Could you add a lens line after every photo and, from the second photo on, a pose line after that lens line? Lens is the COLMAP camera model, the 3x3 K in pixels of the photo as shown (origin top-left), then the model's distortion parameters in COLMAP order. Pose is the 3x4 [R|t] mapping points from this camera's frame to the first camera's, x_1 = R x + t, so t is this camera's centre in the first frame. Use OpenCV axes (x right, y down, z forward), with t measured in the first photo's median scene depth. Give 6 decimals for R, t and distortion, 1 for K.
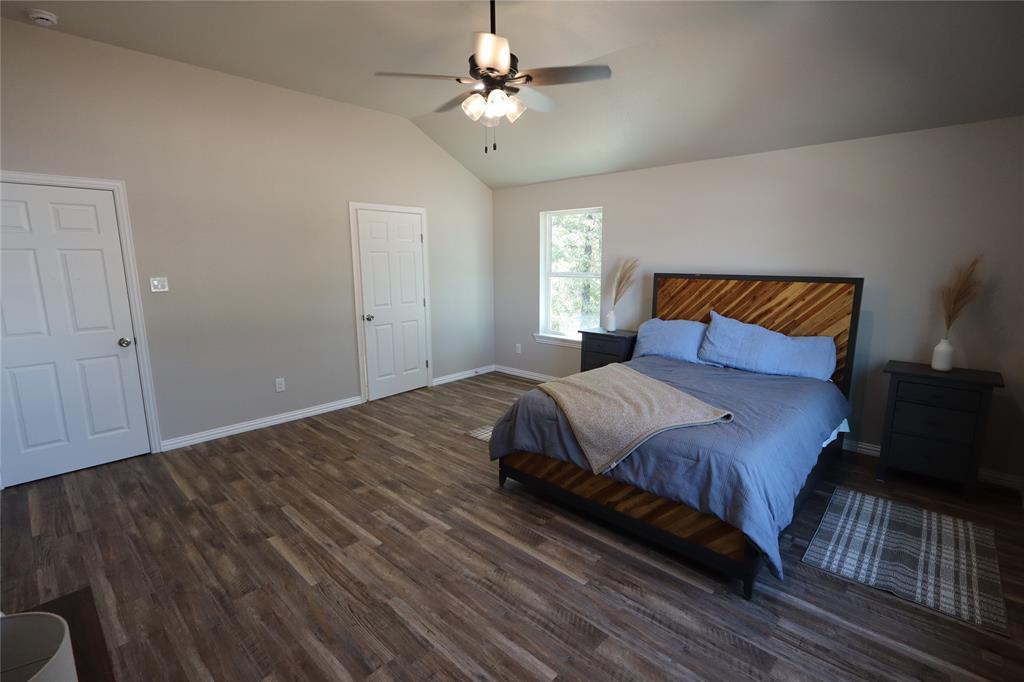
lens RADIAL K [[470.9, 0, 511.5], [0, 470.9, 340.1], [0, 0, 1]] dist [-0.005478, 0.002199]
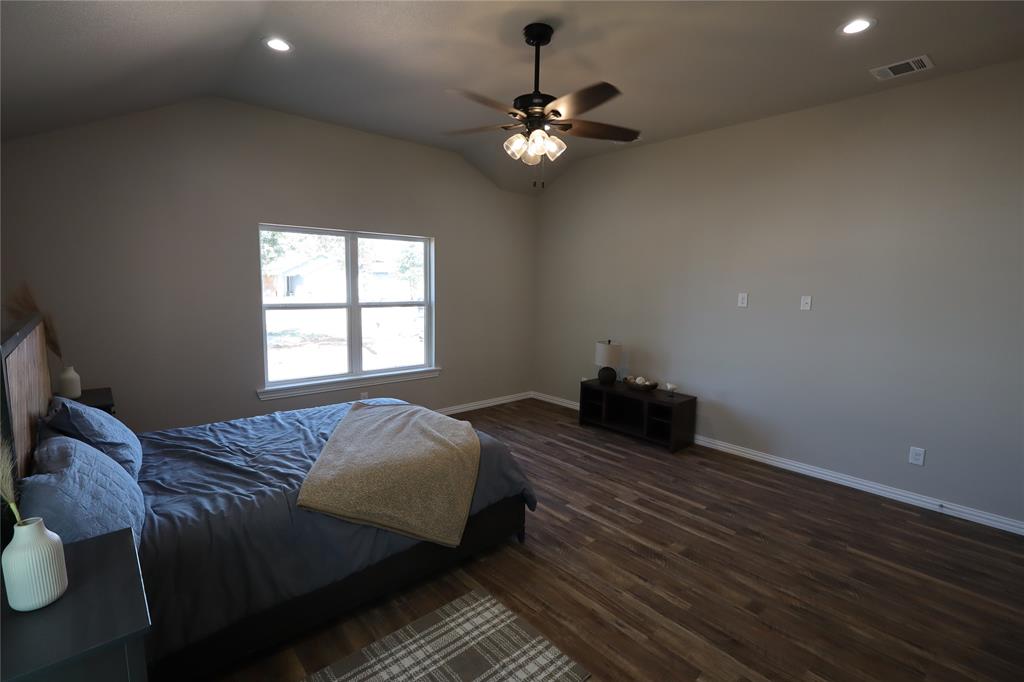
lens RADIAL K [[470.9, 0, 511.2], [0, 470.9, 348.6], [0, 0, 1]] dist [-0.005478, 0.002199]
pose [[-0.995393, -0.027556, 0.091831, -0.081088], [0.002308, 0.950642, 0.310281, -0.357044], [-0.095848, 0.309064, -0.946199, 1.926371]]
